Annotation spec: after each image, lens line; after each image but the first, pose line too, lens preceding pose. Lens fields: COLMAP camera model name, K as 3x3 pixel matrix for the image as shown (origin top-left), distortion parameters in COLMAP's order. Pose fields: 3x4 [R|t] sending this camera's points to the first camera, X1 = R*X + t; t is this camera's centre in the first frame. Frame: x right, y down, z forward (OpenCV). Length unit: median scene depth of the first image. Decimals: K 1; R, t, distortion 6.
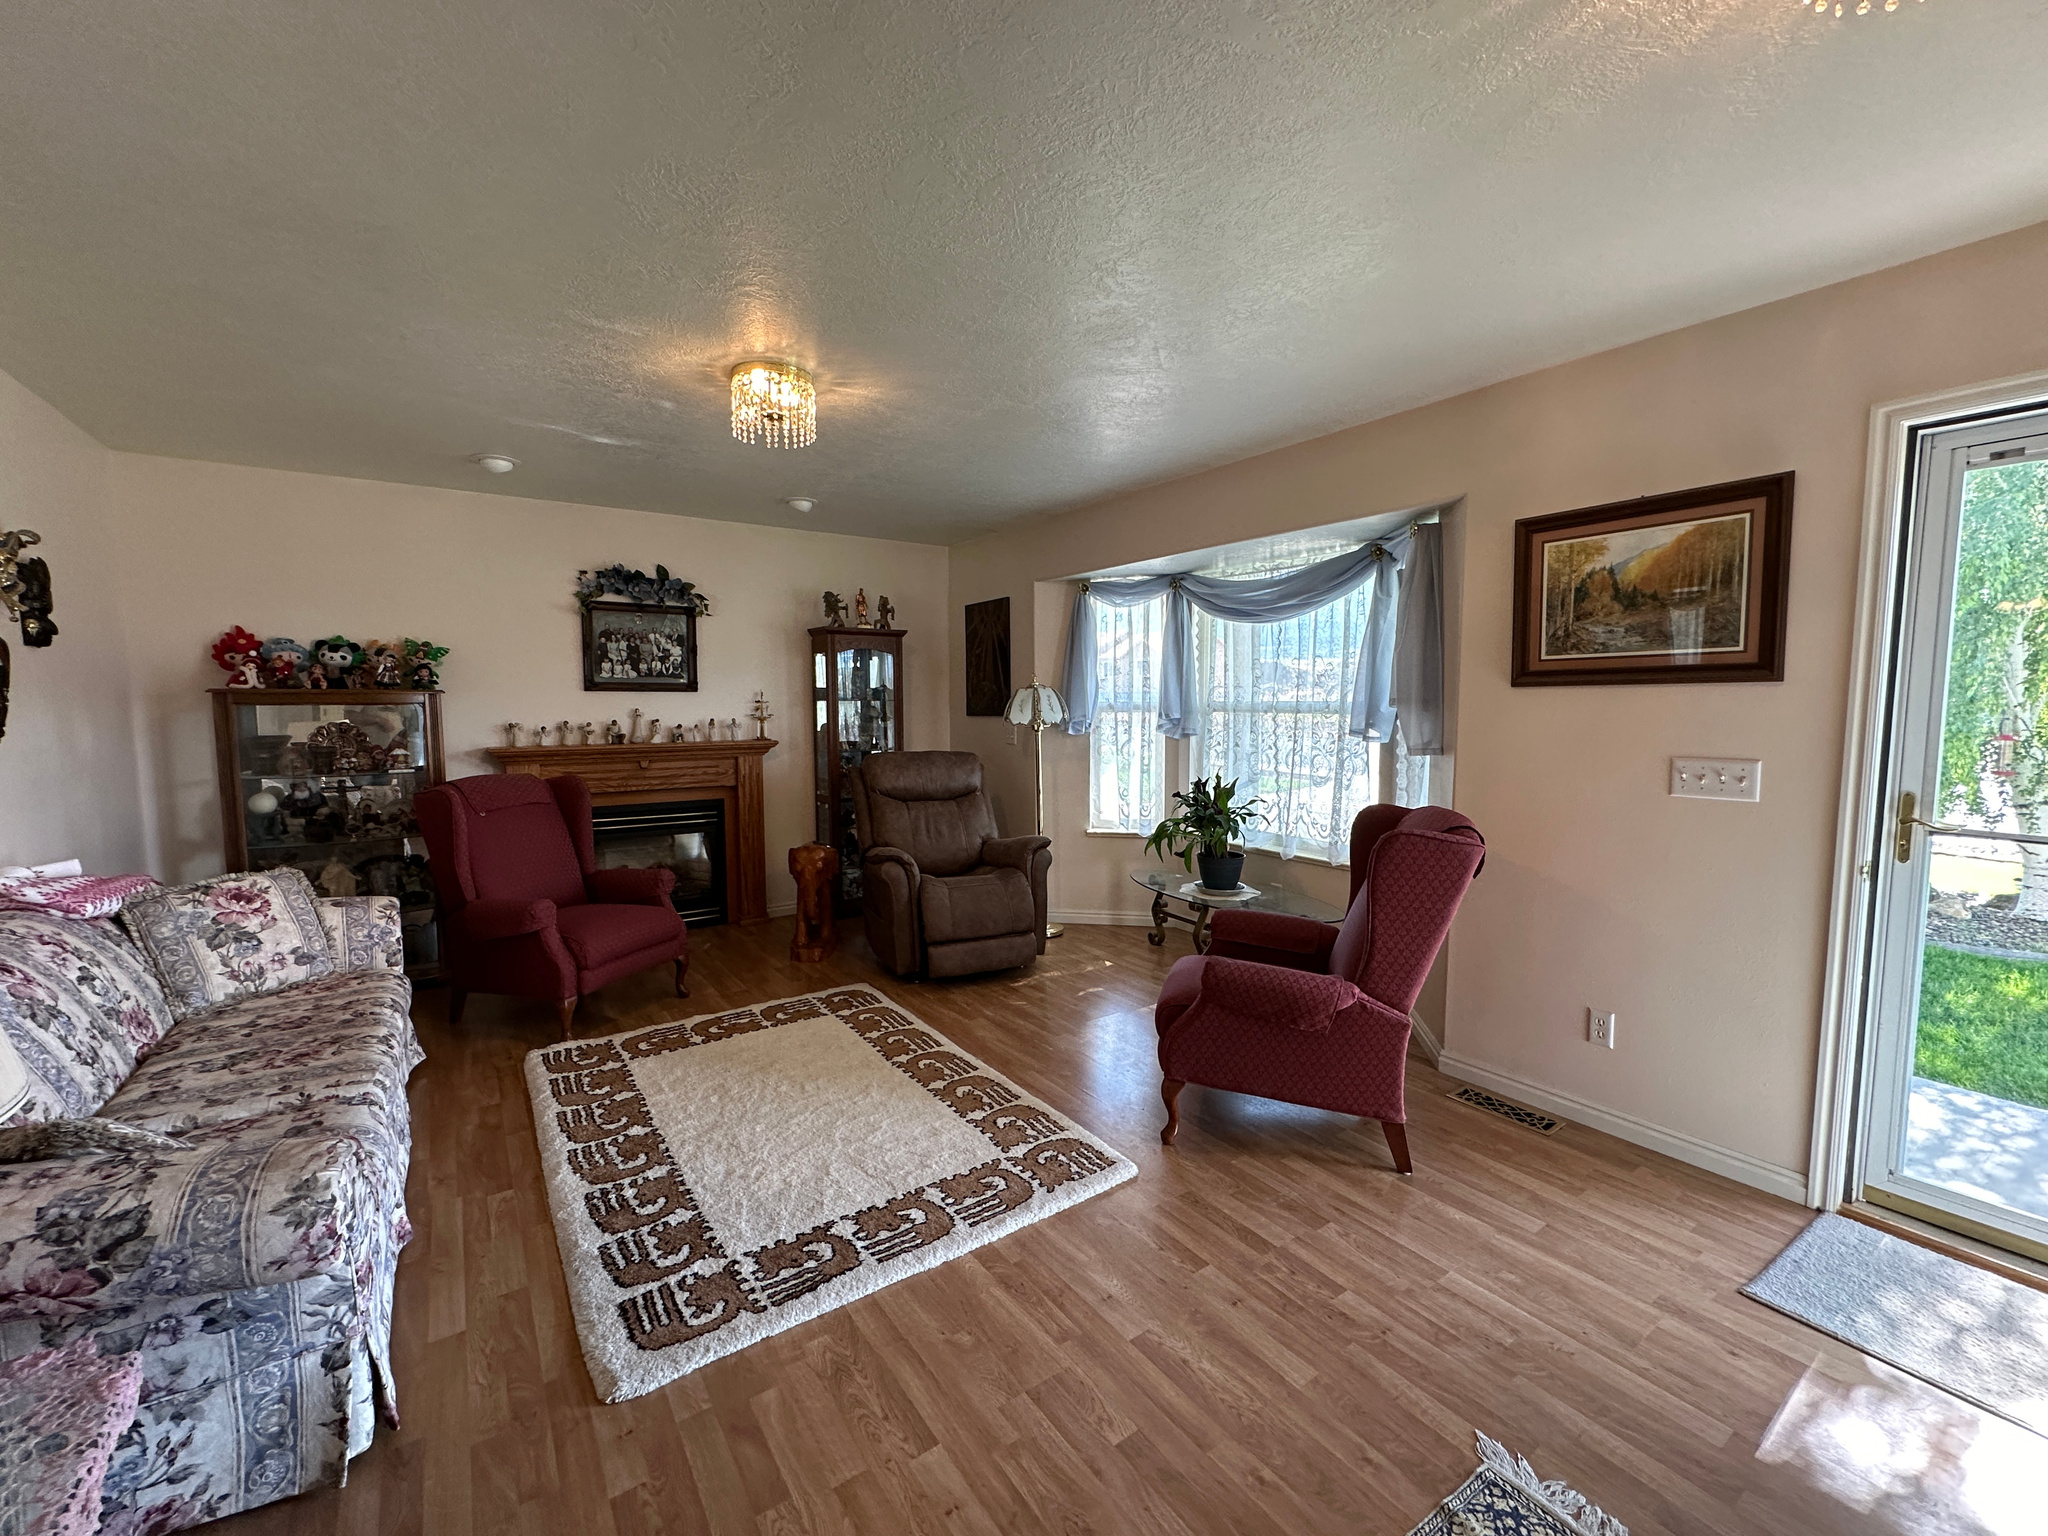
lens RADIAL K [[842.7, 0, 1024.9], [0, 842.7, 772.1], [0, 0, 1]] dist [-0.002810, 0.000349]
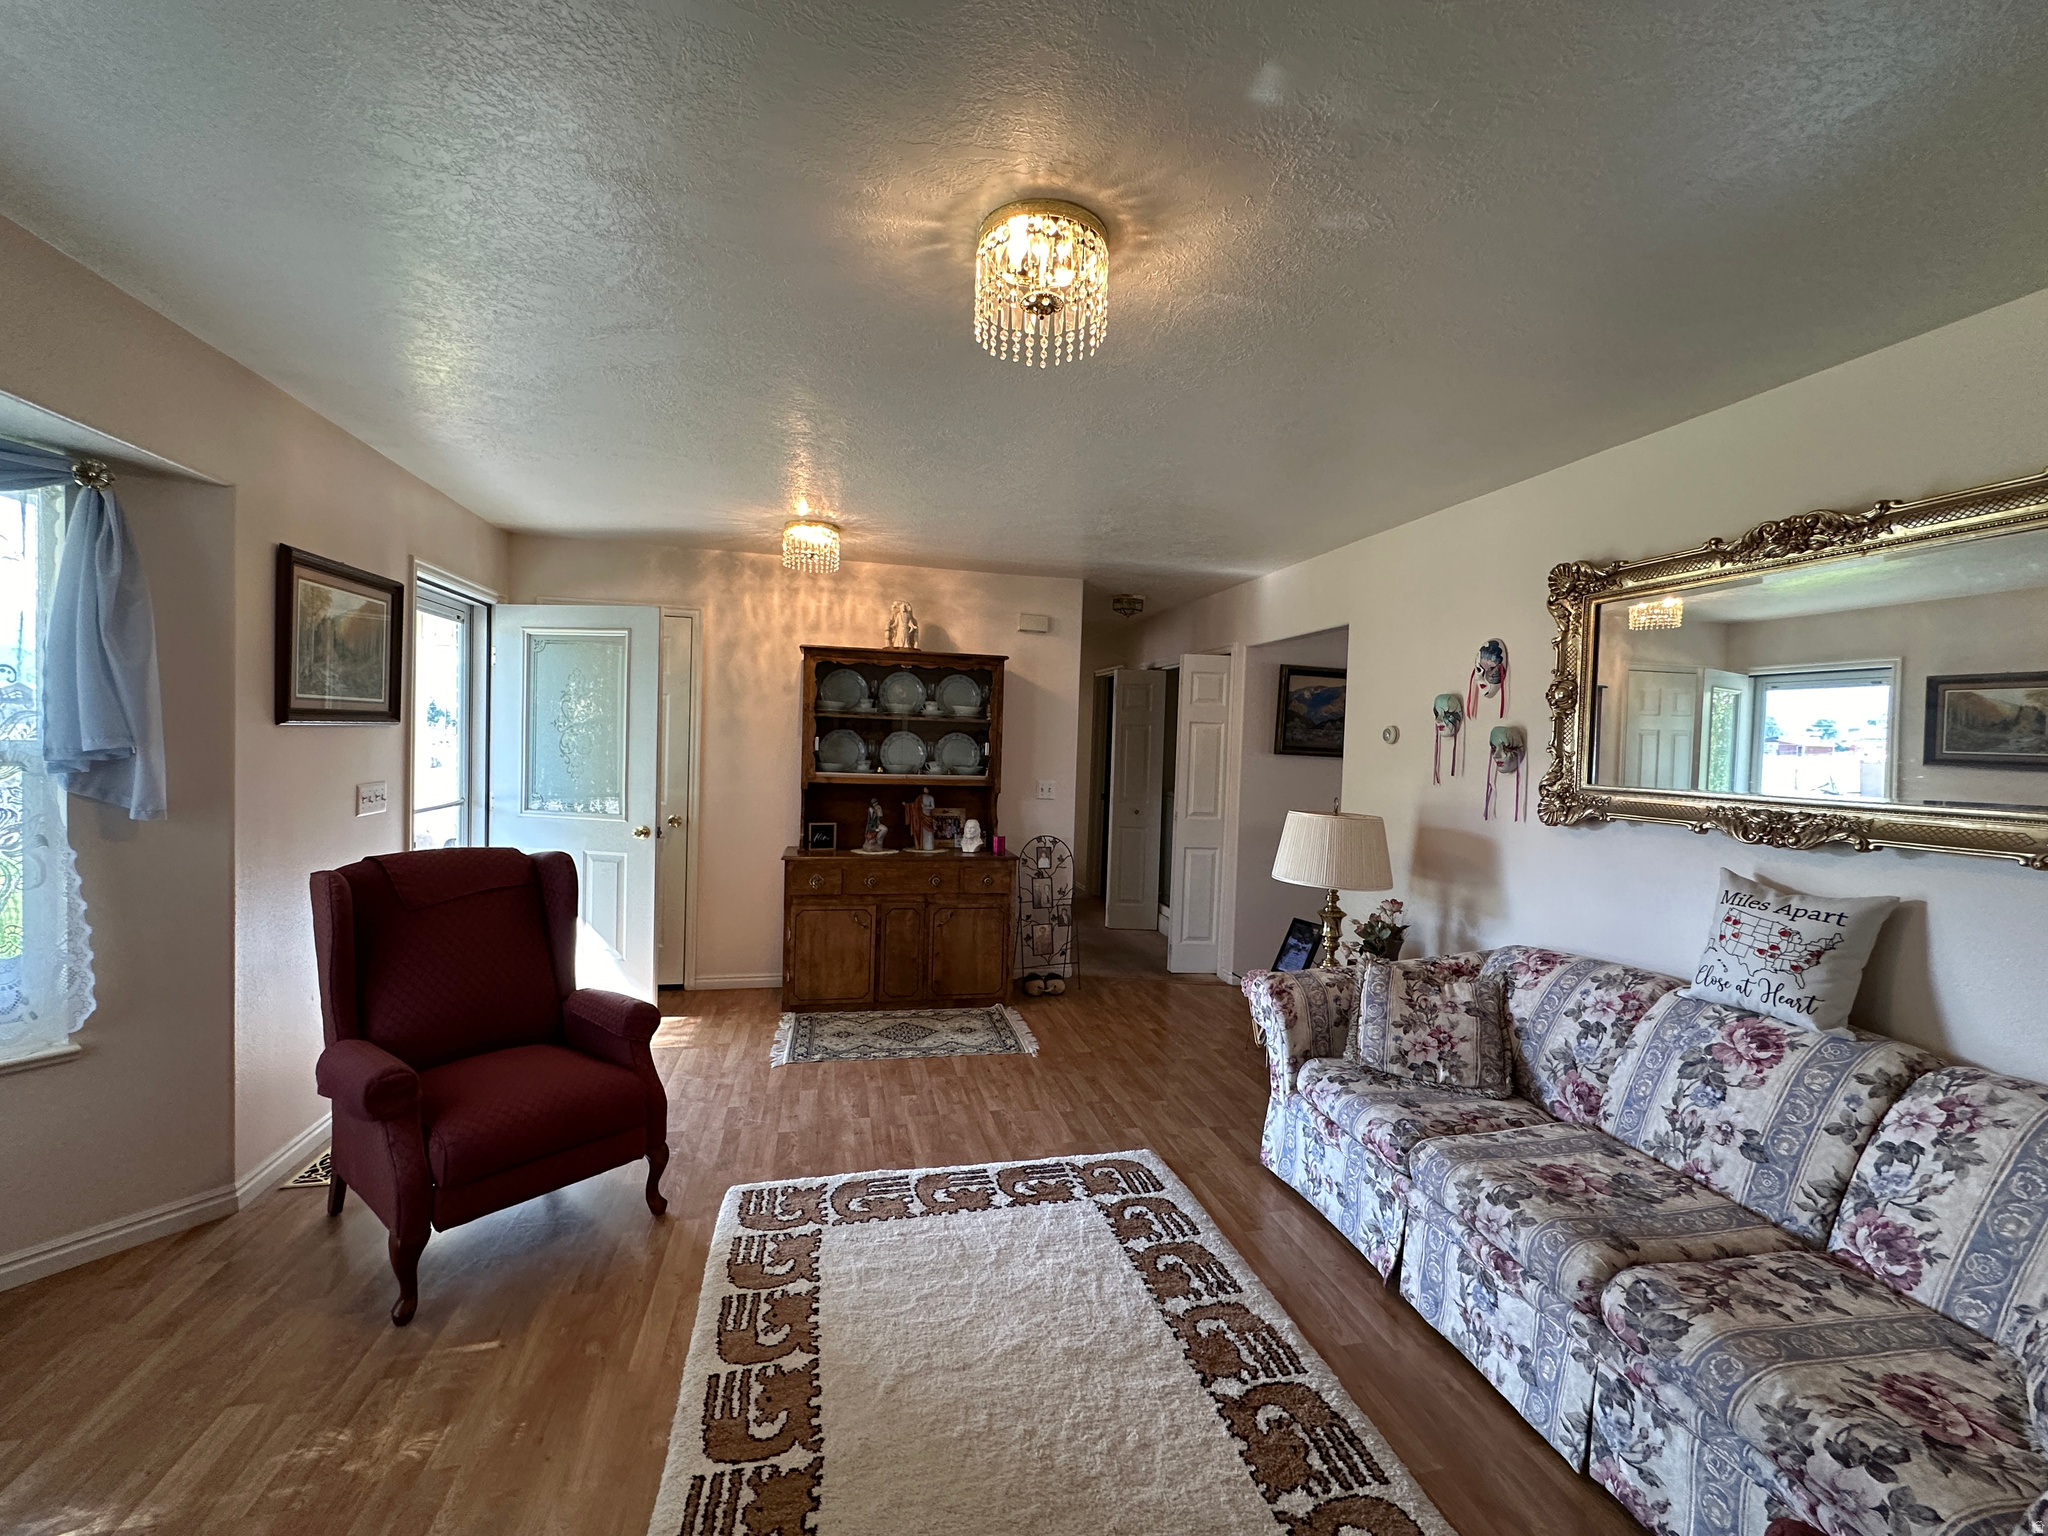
lens RADIAL K [[842.7, 0, 1027.3], [0, 842.7, 772.6], [0, 0, 1]] dist [-0.002810, 0.000349]
pose [[-0.930121, -0.039035, 0.365173, -0.388055], [0.003568, 0.993328, 0.115269, -0.116078], [-0.367236, 0.108517, -0.923776, 1.187136]]
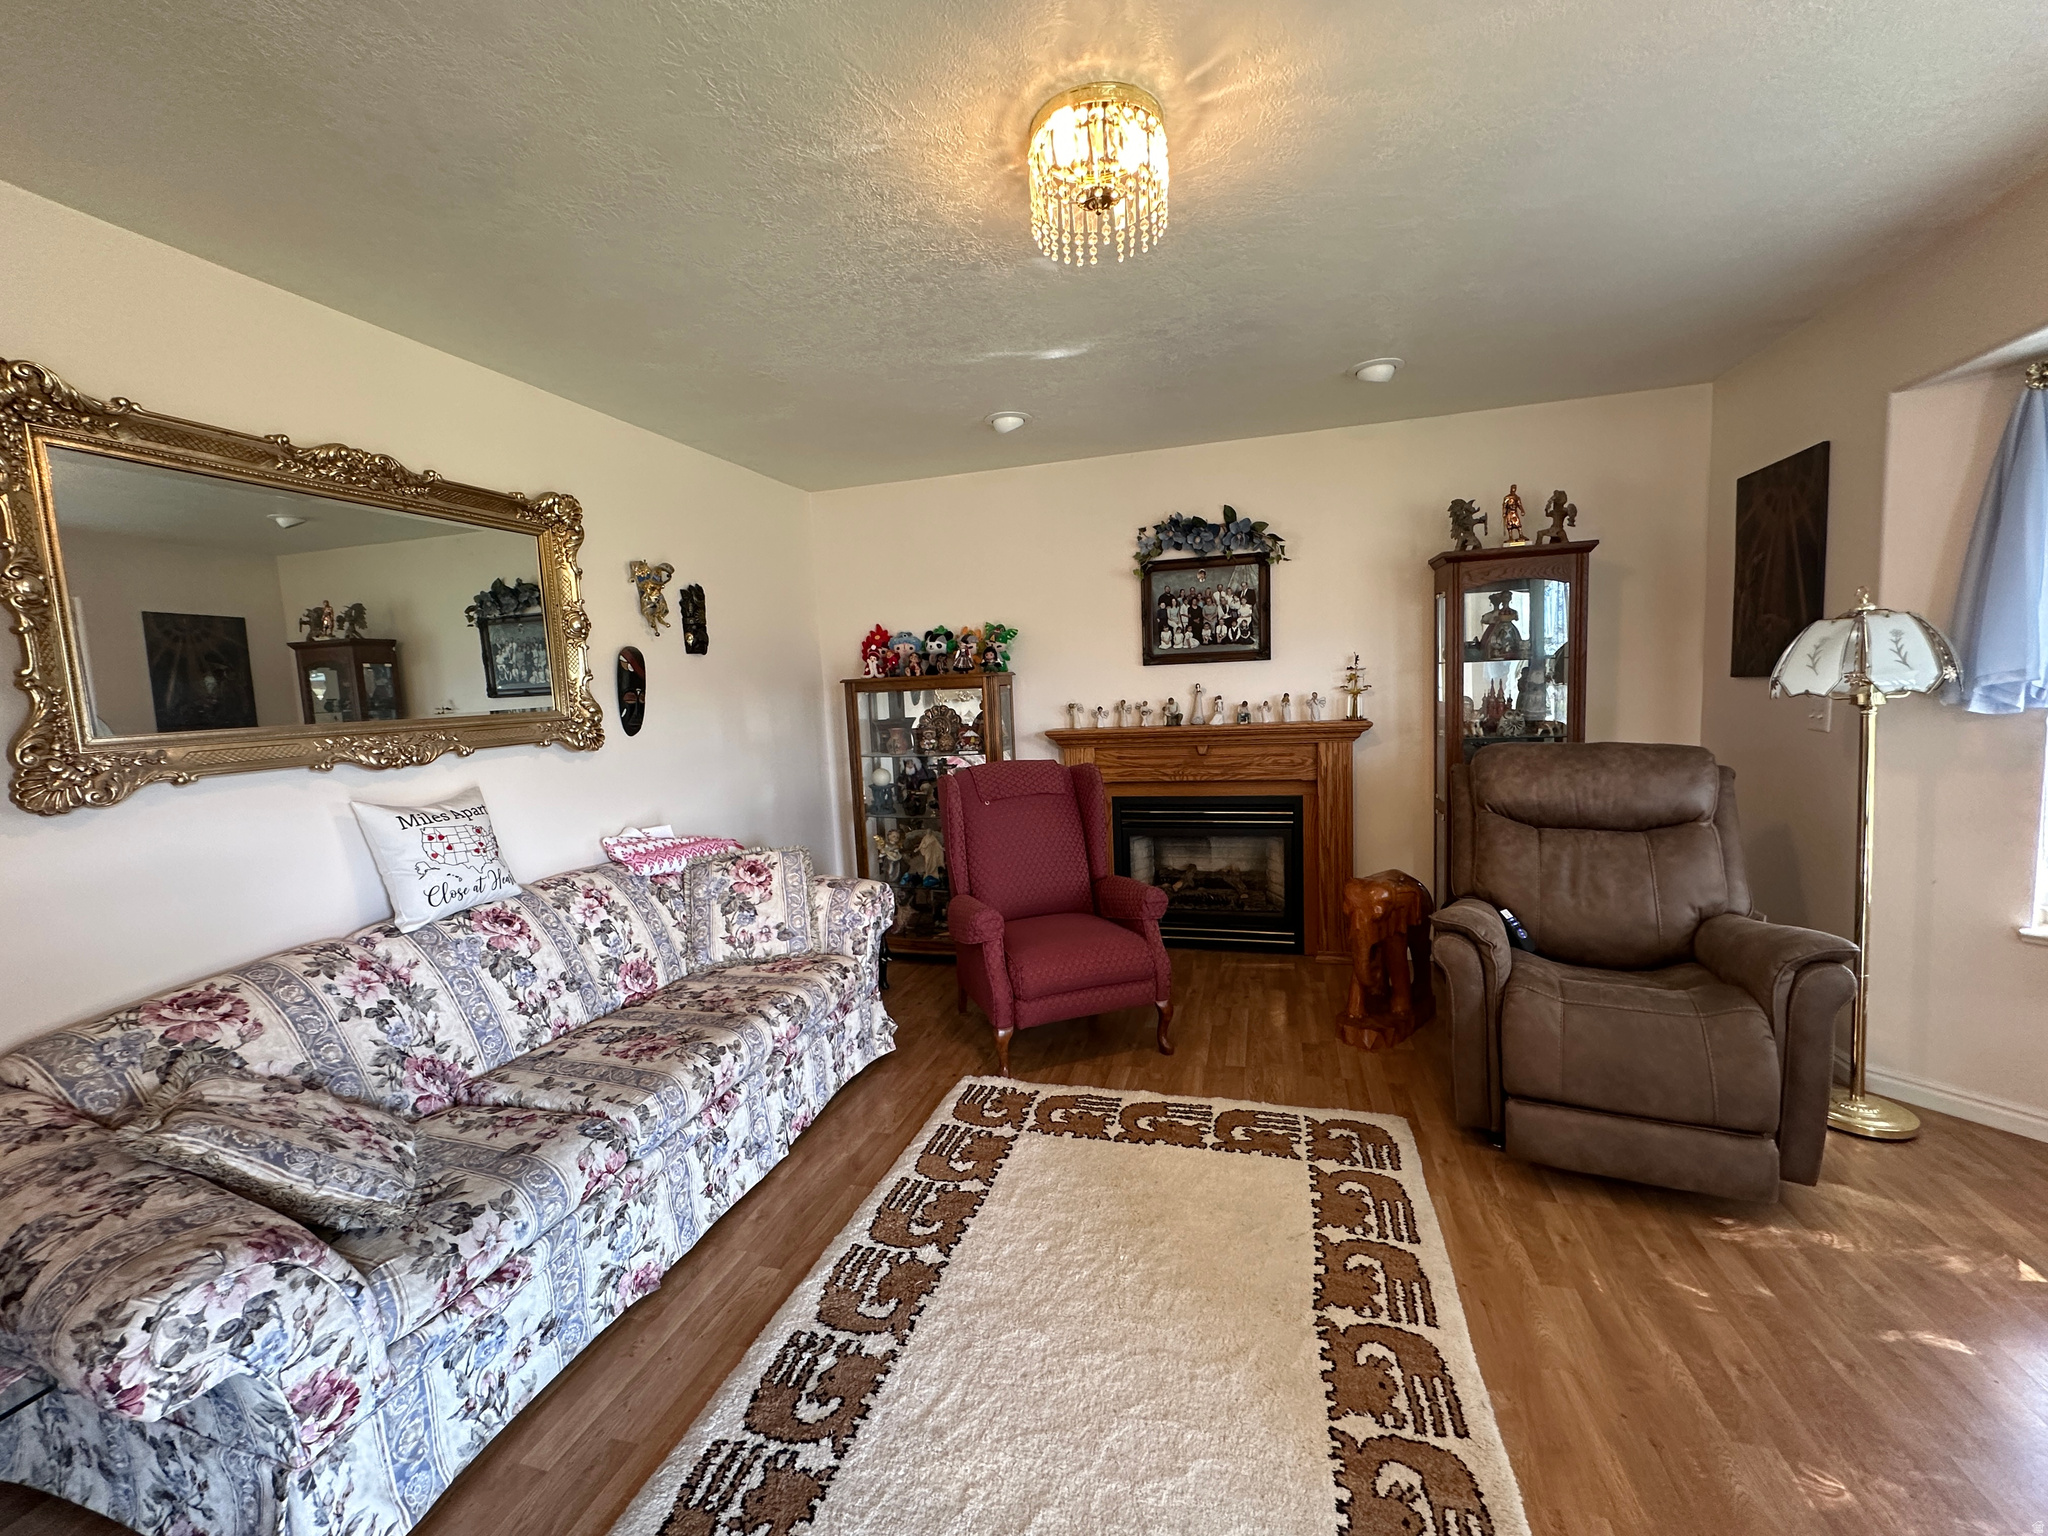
lens RADIAL K [[842.7, 0, 1019.5], [0, 842.7, 771.8], [0, 0, 1]] dist [-0.002810, 0.000349]
pose [[0.628573, 0.053447, -0.775912, 0.111510], [-0.021781, 0.998454, 0.051131, -0.034373], [0.777446, -0.015240, 0.628765, 0.426720]]
